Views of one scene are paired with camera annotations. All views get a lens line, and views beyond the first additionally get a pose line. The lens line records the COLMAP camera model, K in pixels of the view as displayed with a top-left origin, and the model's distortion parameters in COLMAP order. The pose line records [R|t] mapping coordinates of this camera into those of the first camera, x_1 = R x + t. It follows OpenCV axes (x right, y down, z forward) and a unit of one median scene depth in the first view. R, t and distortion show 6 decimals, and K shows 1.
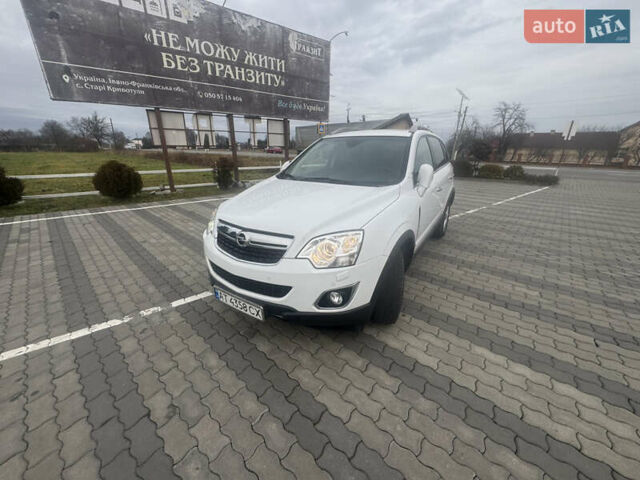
lens RADIAL K [[255.6, 0, 321.3], [0, 255.6, 239.3], [0, 0, 1]] dist [-0.003744, 0.001162]
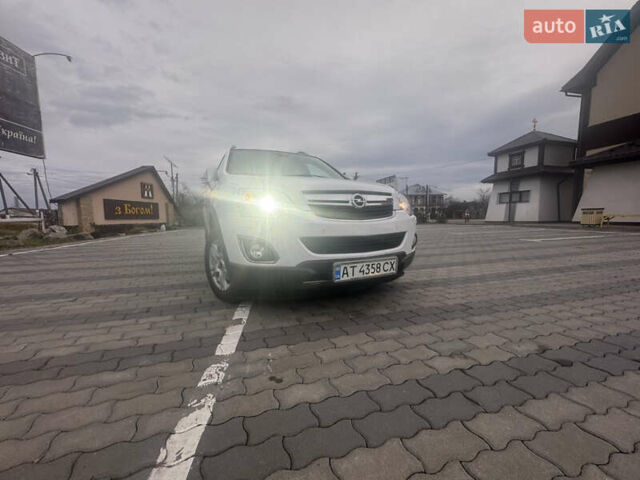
lens RADIAL K [[255.6, 0, 319.6], [0, 255.6, 238.8], [0, 0, 1]] dist [-0.003744, 0.001162]
pose [[0.518102, -0.094609, 0.850070, -0.870696], [0.300520, 0.950633, -0.077360, 0.119169], [-0.800786, 0.295544, 0.520956, 0.452006]]
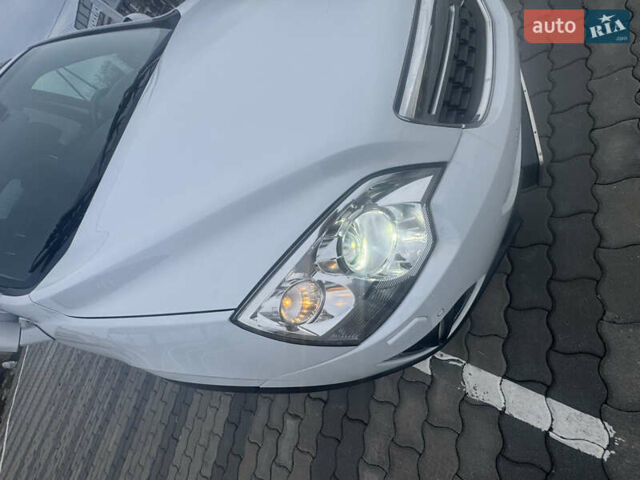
lens RADIAL K [[255.6, 0, 319.2], [0, 255.6, 240.0], [0, 0, 1]] dist [-0.003744, 0.001162]
pose [[-0.341996, -0.696399, 0.630926, -0.468268], [0.814709, 0.114849, 0.568383, -0.188376], [-0.468282, 0.708406, 0.528084, 0.792578]]
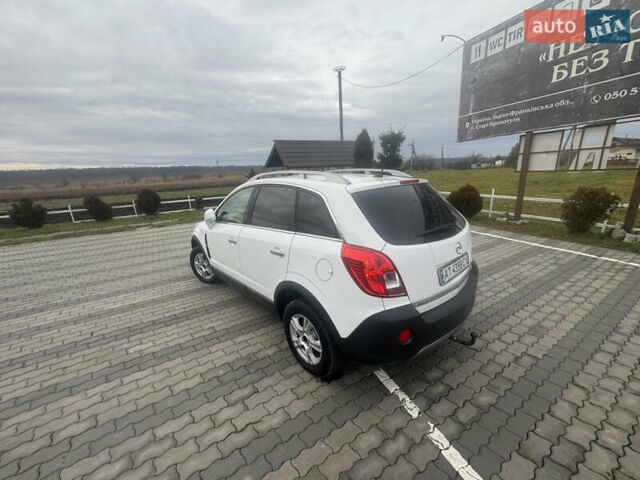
lens RADIAL K [[255.5, 0, 319.0], [0, 255.5, 237.1], [0, 0, 1]] dist [-0.002693, 0.000683]
pose [[-0.266126, 0.244074, -0.932526, 1.519956], [-0.284915, 0.904271, 0.317989, -0.730286], [0.920869, 0.350316, -0.171109, 1.748897]]
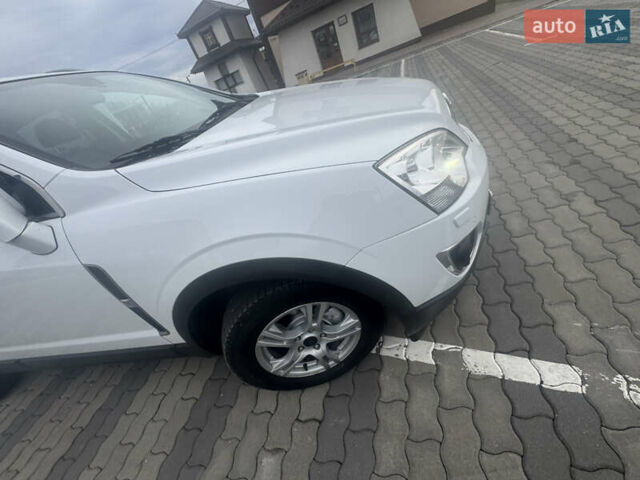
lens RADIAL K [[255.6, 0, 318.9], [0, 255.6, 240.5], [0, 0, 1]] dist [-0.003744, 0.001162]
pose [[-0.444465, -0.404566, 0.799235, -0.595195], [0.582406, 0.547393, 0.600969, -0.283436], [-0.680628, 0.732589, -0.007676, 1.053120]]
